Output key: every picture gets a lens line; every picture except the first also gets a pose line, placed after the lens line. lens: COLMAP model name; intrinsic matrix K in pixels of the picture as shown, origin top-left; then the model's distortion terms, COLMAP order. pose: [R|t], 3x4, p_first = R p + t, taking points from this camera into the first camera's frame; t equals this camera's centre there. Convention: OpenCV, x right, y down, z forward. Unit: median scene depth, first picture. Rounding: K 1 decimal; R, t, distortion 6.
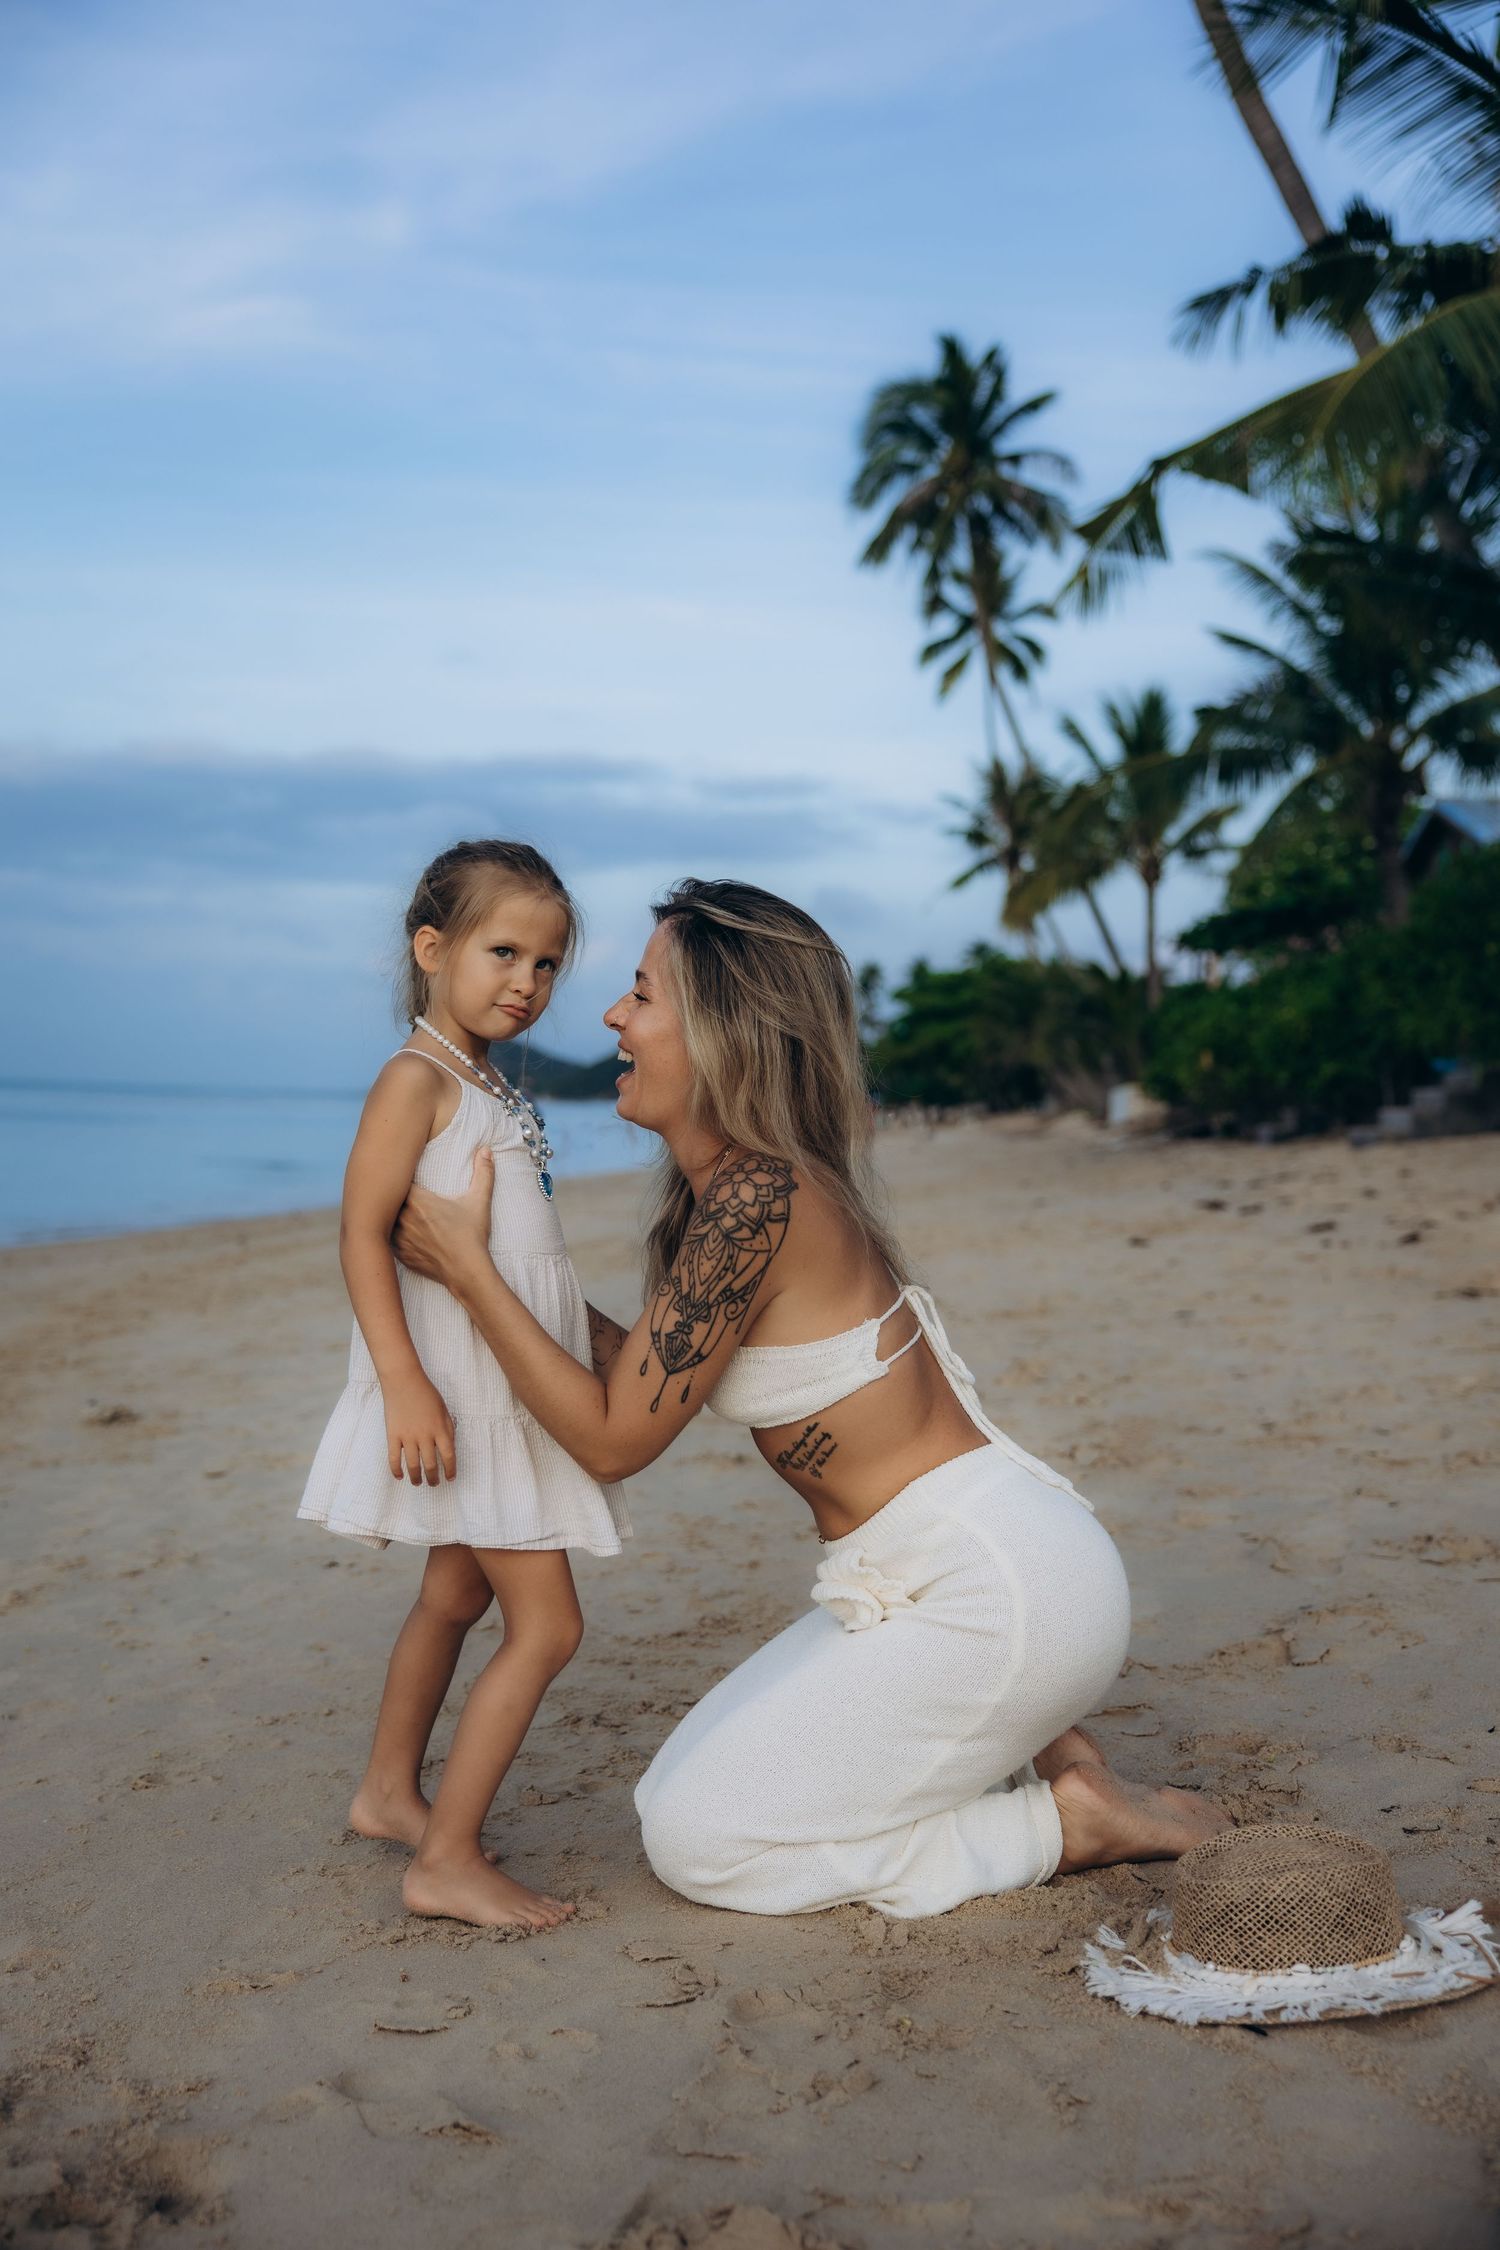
lens RADIAL K [[2690.0, 0, 750.0], [0, 2690.0, 1125.0], [0, 0, 1]] dist [0.308615, -0.582726]
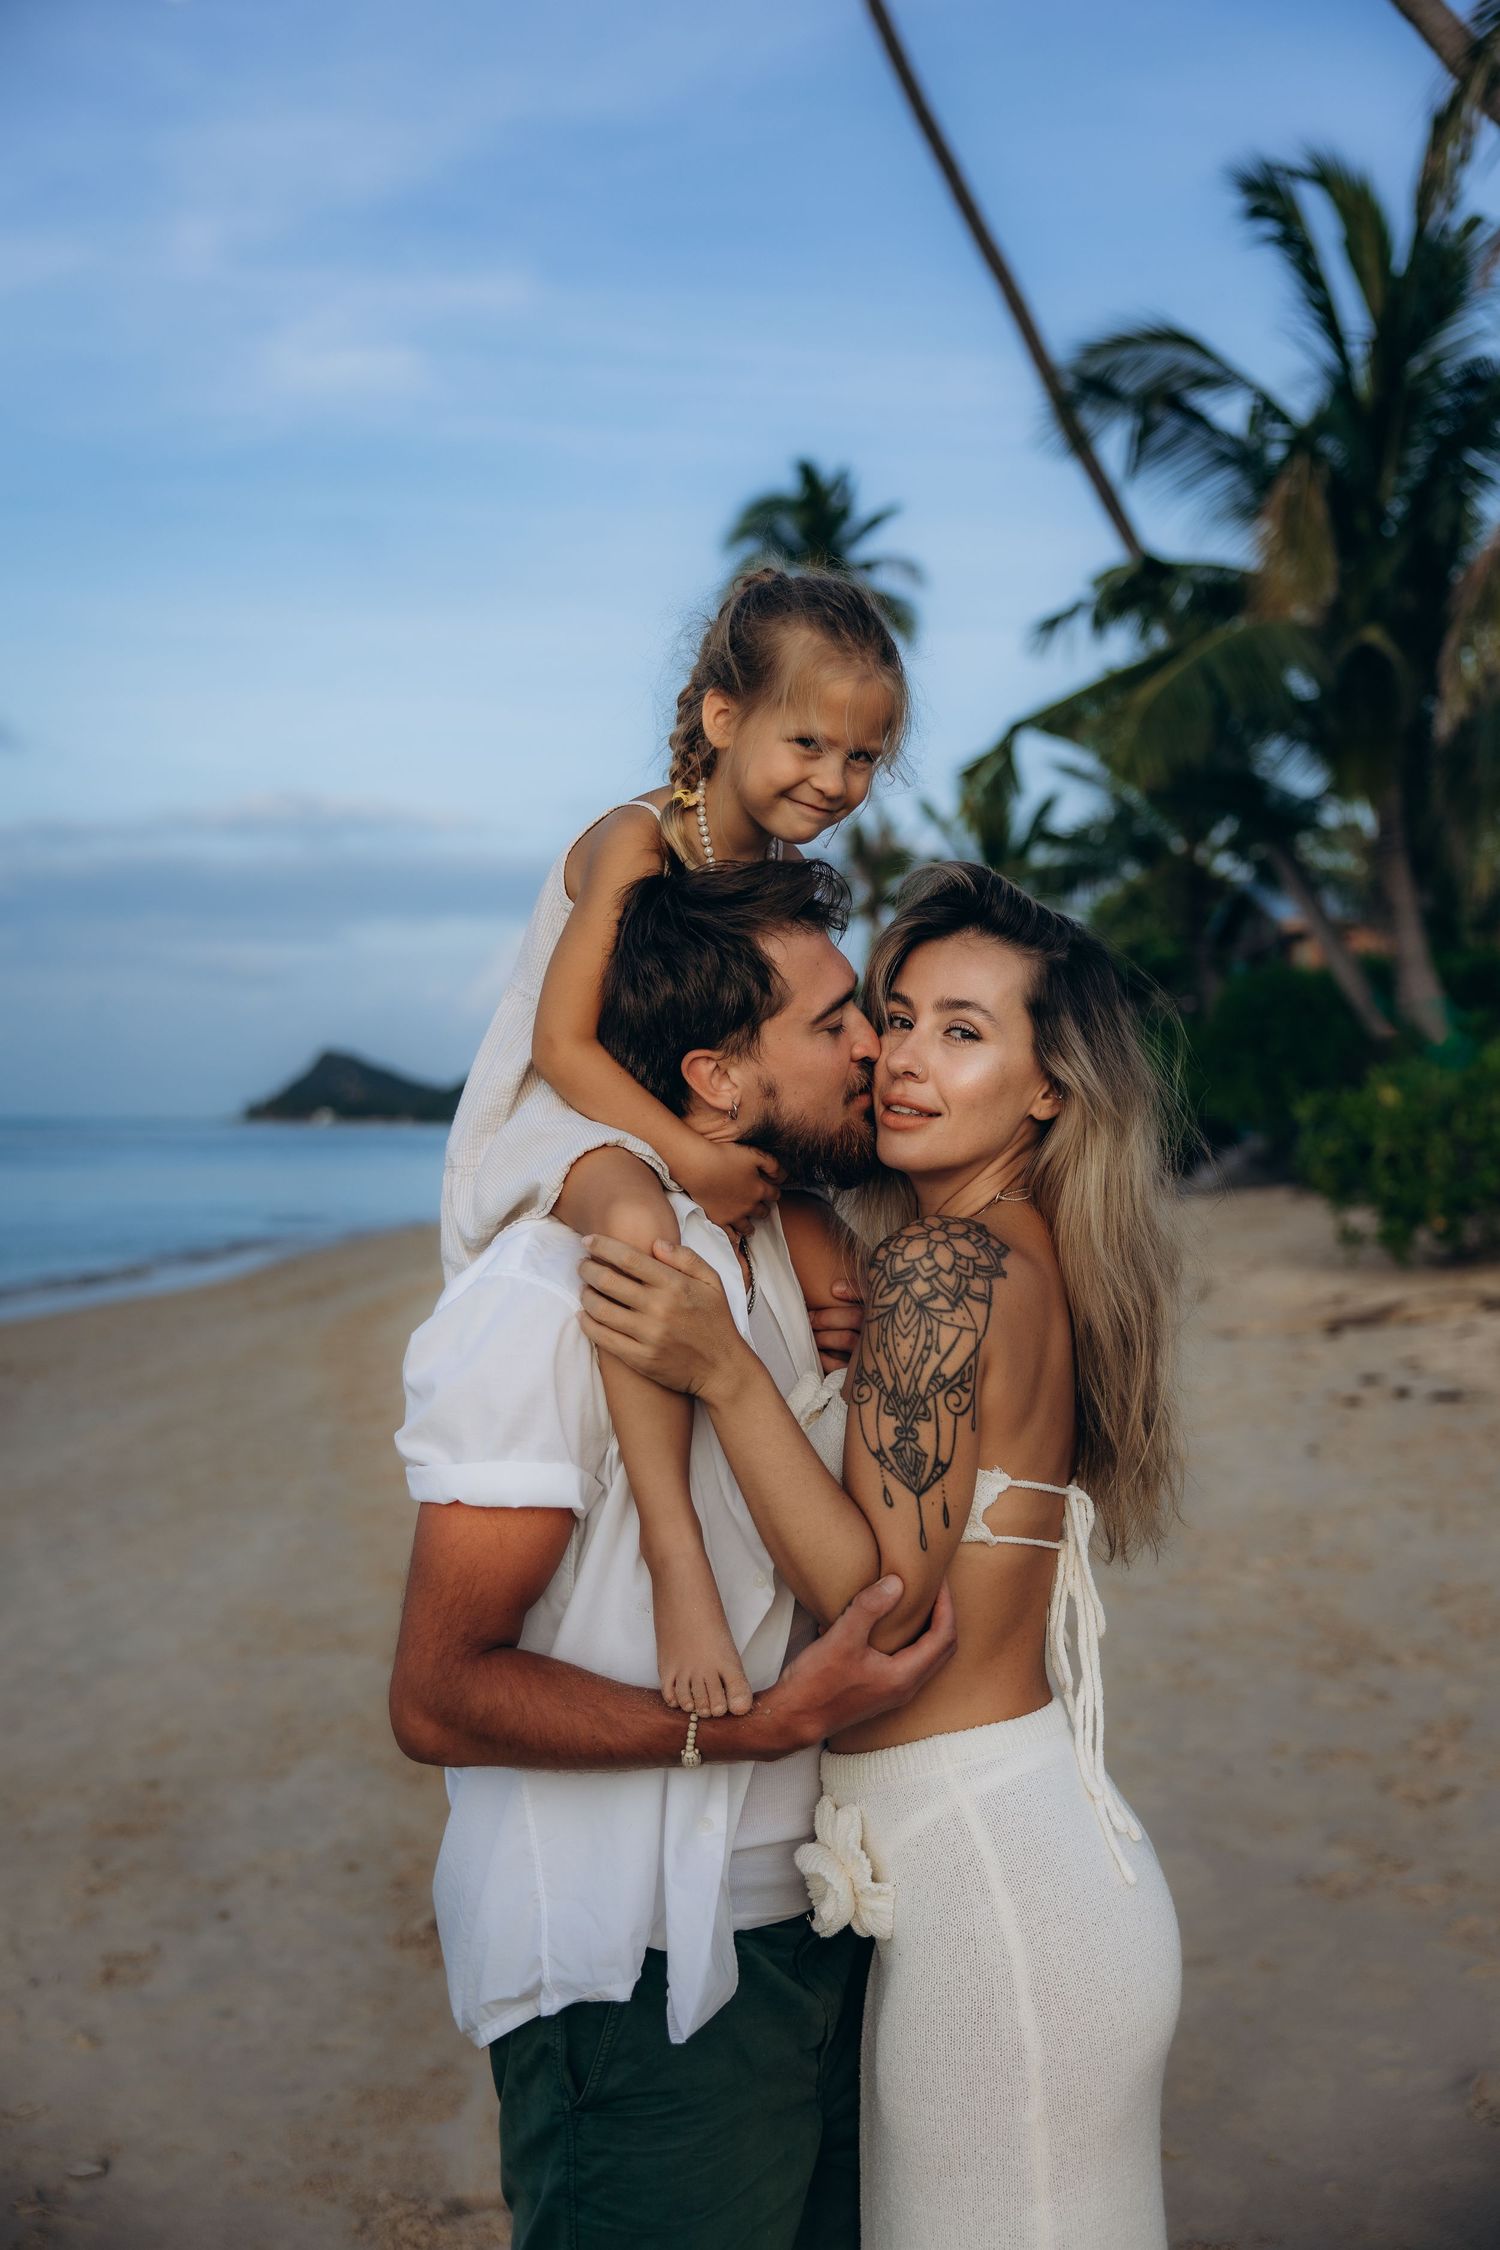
lens RADIAL K [[2820.3, 0, 743.0], [0, 2820.3, 1087.1], [0, 0, 1]] dist [0.308324, -0.023109]
pose [[0.997780, -0.028677, 0.060105, -0.049800], [0.029357, 0.999514, -0.010458, -0.029352], [-0.059776, 0.012200, 0.998137, -0.263170]]
